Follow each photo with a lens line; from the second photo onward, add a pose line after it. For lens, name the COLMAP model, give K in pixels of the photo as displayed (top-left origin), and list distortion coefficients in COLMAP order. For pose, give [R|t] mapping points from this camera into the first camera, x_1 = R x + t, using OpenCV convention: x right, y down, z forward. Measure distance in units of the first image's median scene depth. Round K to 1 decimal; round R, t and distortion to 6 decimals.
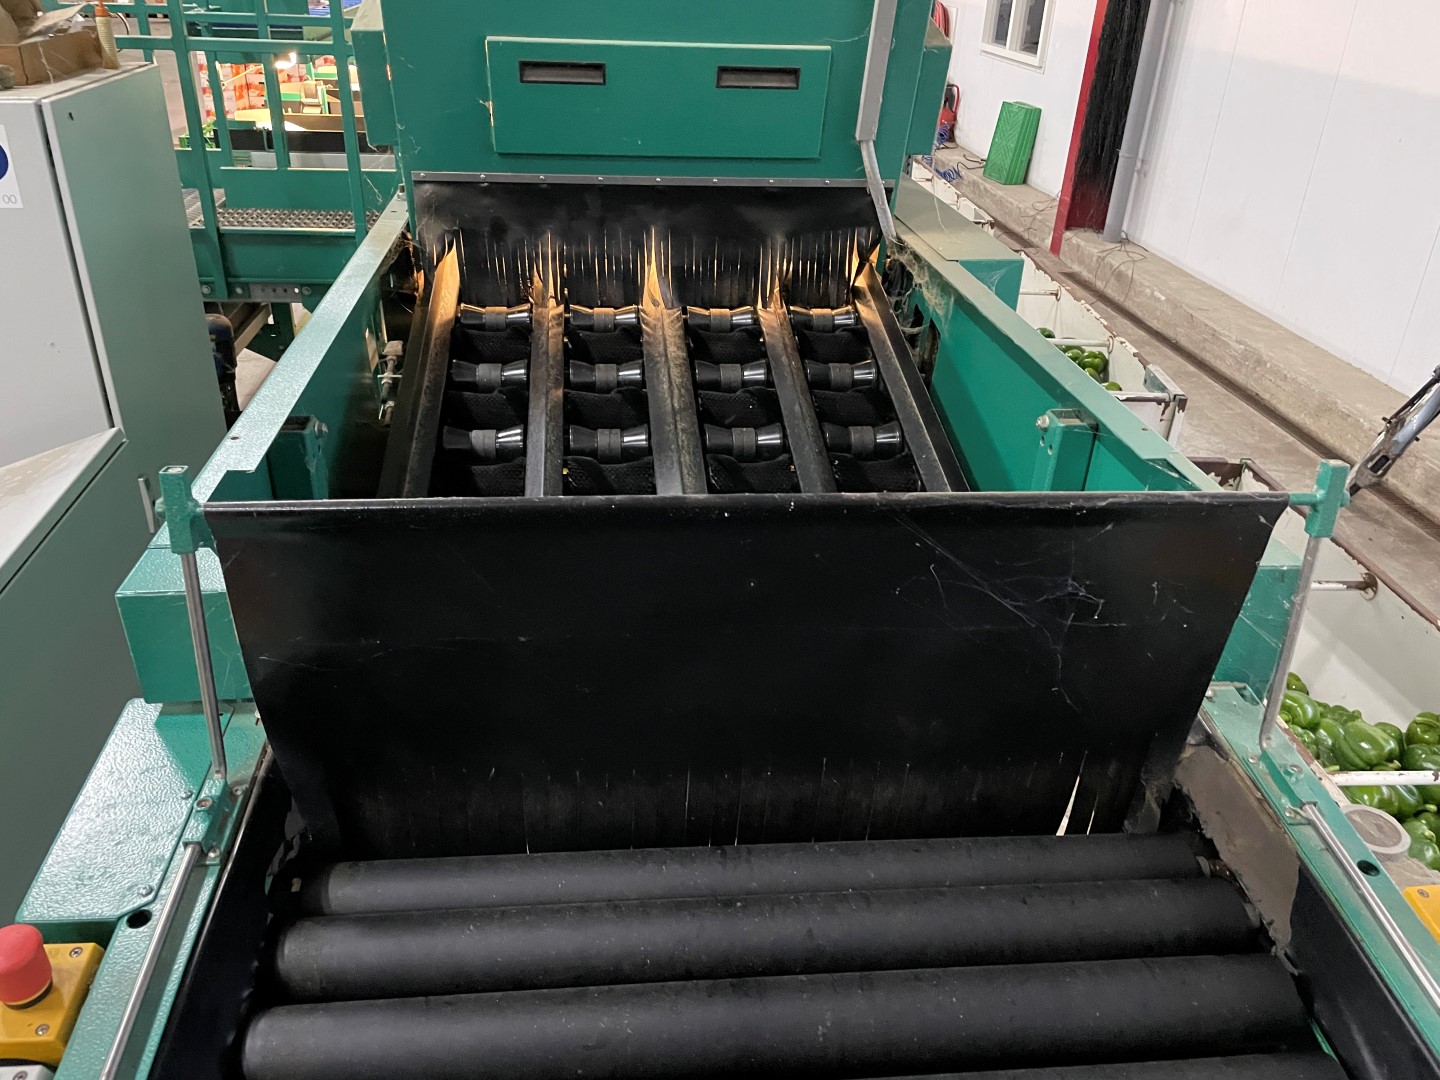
lens RADIAL K [[1092.1, 0, 713.0], [0, 1092.1, 539.4], [0, 0, 1]] dist [0.067643, -0.090738]
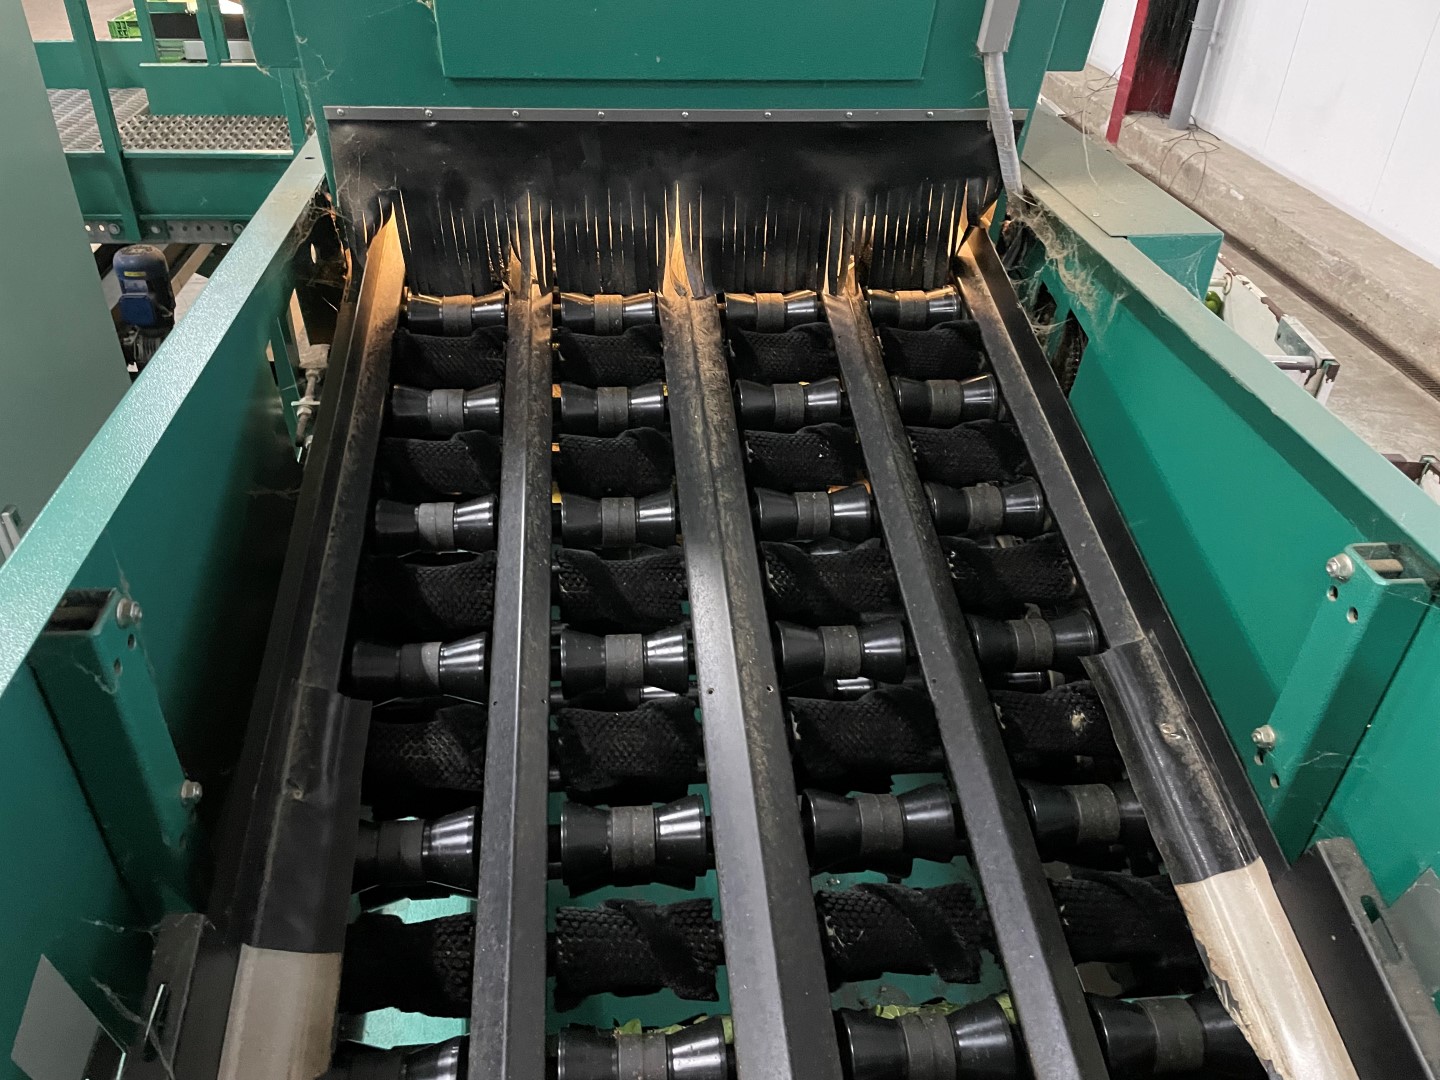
lens RADIAL K [[1092.1, 0, 708.3], [0, 1092.1, 548.6], [0, 0, 1]] dist [0.067643, -0.090738]
pose [[0.999936, -0.001881, -0.011197, -0.027528], [0.003122, 0.993719, 0.111858, -0.130857], [0.010917, -0.111886, 0.993661, 0.279382]]
